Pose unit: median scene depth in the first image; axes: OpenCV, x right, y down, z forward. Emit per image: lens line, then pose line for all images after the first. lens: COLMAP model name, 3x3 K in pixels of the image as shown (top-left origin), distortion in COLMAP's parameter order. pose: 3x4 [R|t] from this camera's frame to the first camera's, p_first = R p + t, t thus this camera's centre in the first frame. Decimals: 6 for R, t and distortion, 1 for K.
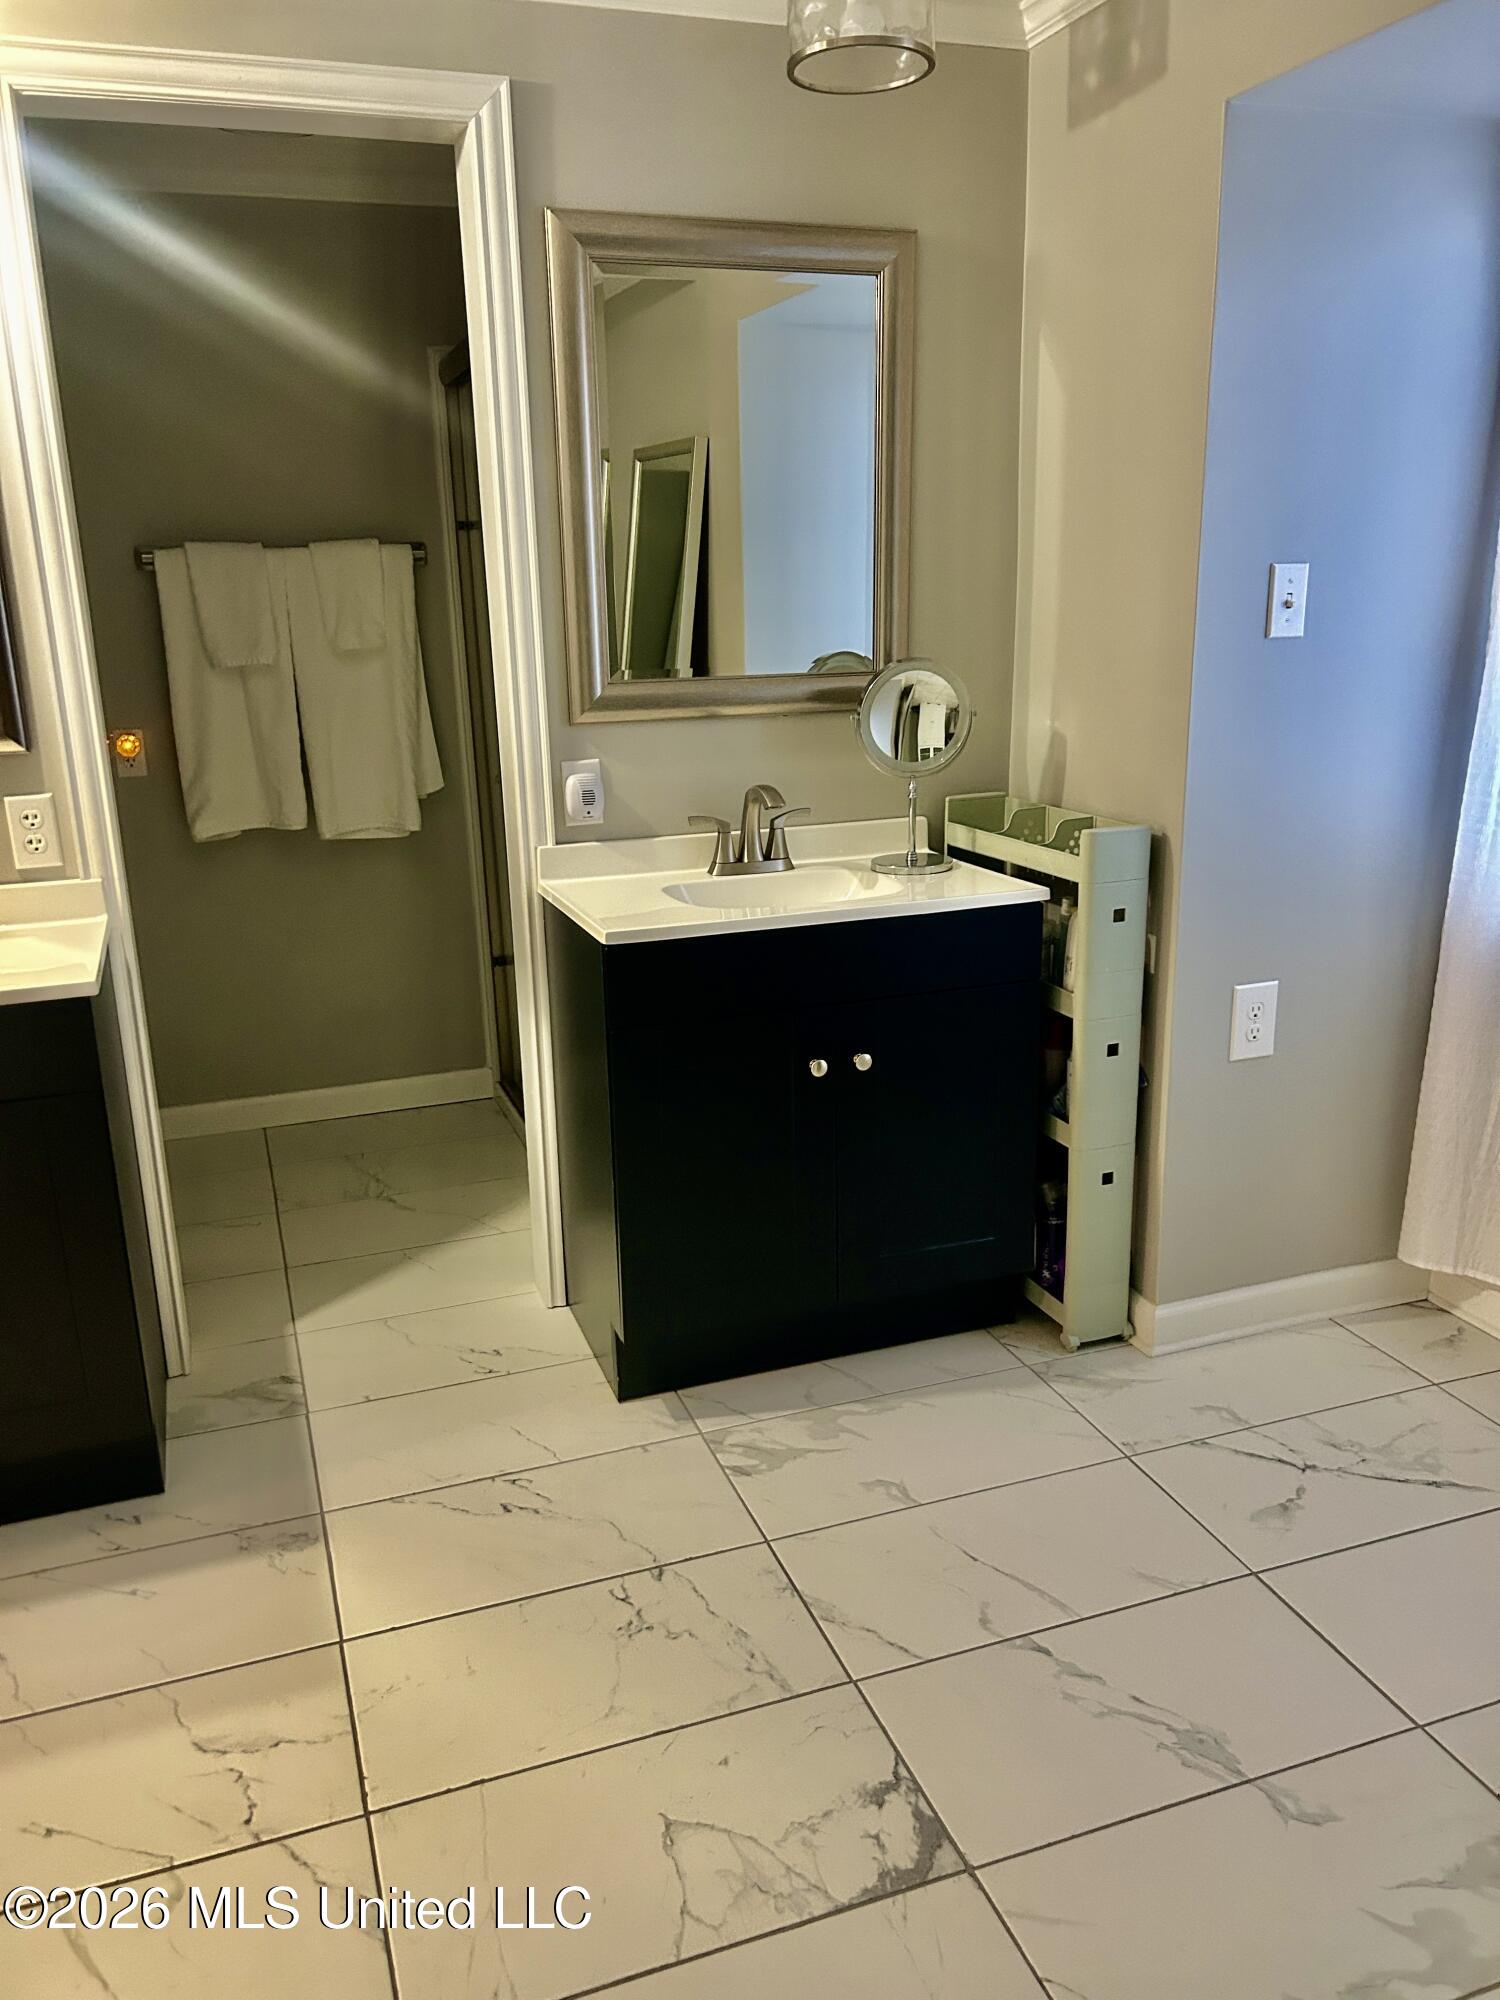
lens RADIAL K [[1519.5, 0, 734.8], [0, 1519.5, 1007.2], [0, 0, 1]] dist [0.047240, -0.058446]
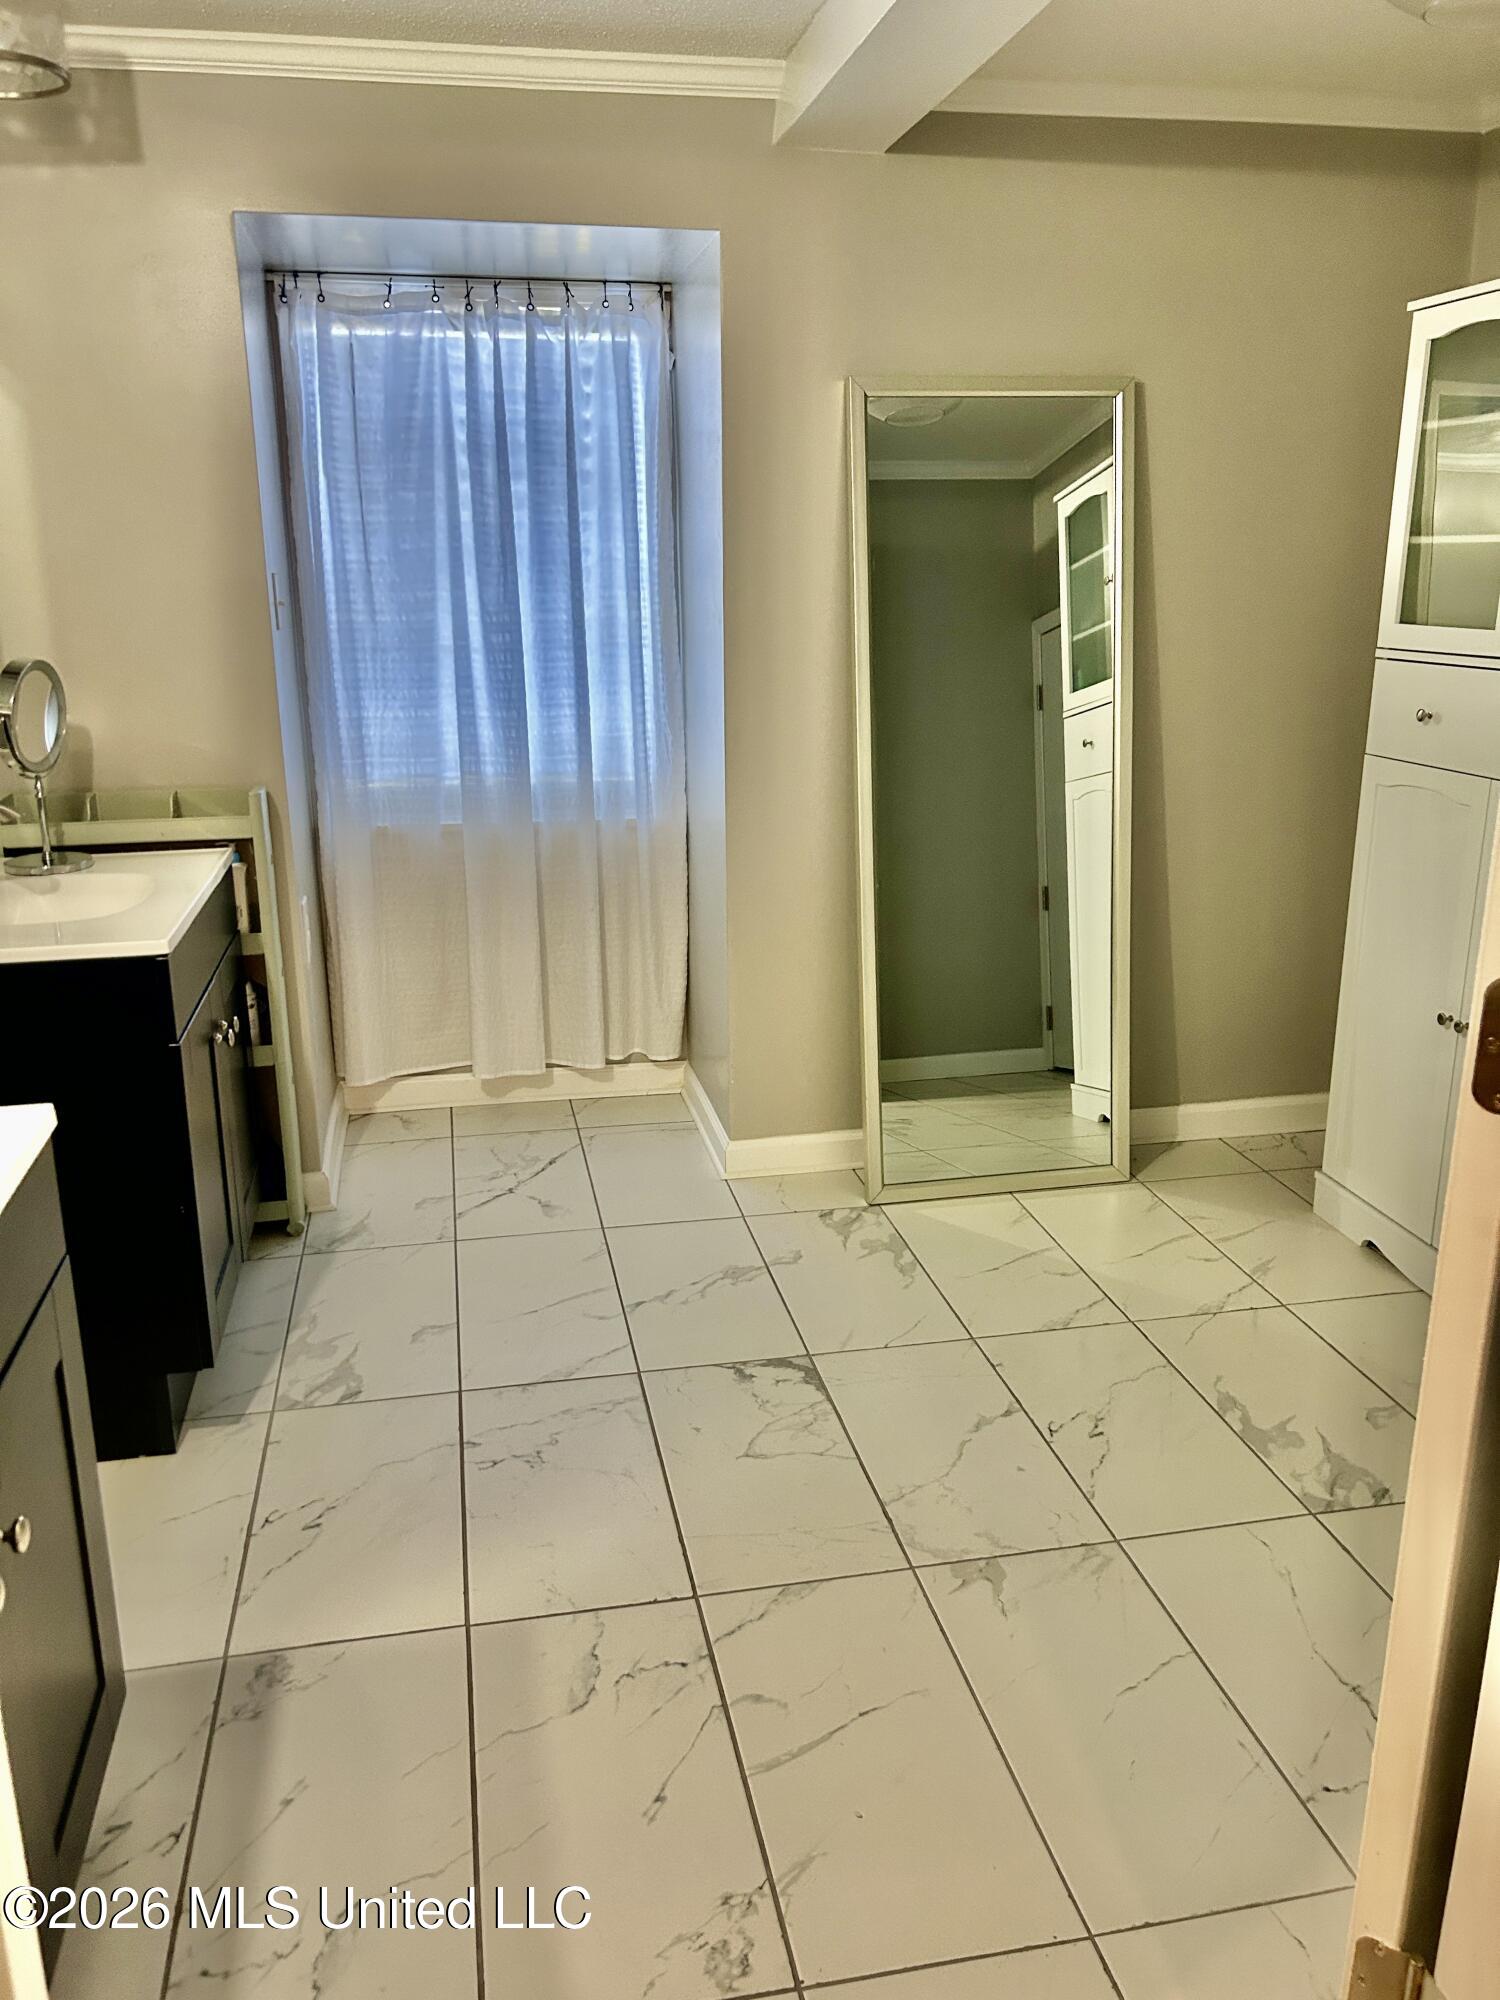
lens RADIAL K [[1519.5, 0, 735.0], [0, 1519.5, 991.7], [0, 0, 1]] dist [0.047240, -0.058446]
pose [[0.133821, -0.242704, 0.960826, -0.972608], [0.264815, 0.943048, 0.201331, -0.118583], [-0.954969, 0.227499, 0.190471, 0.482938]]
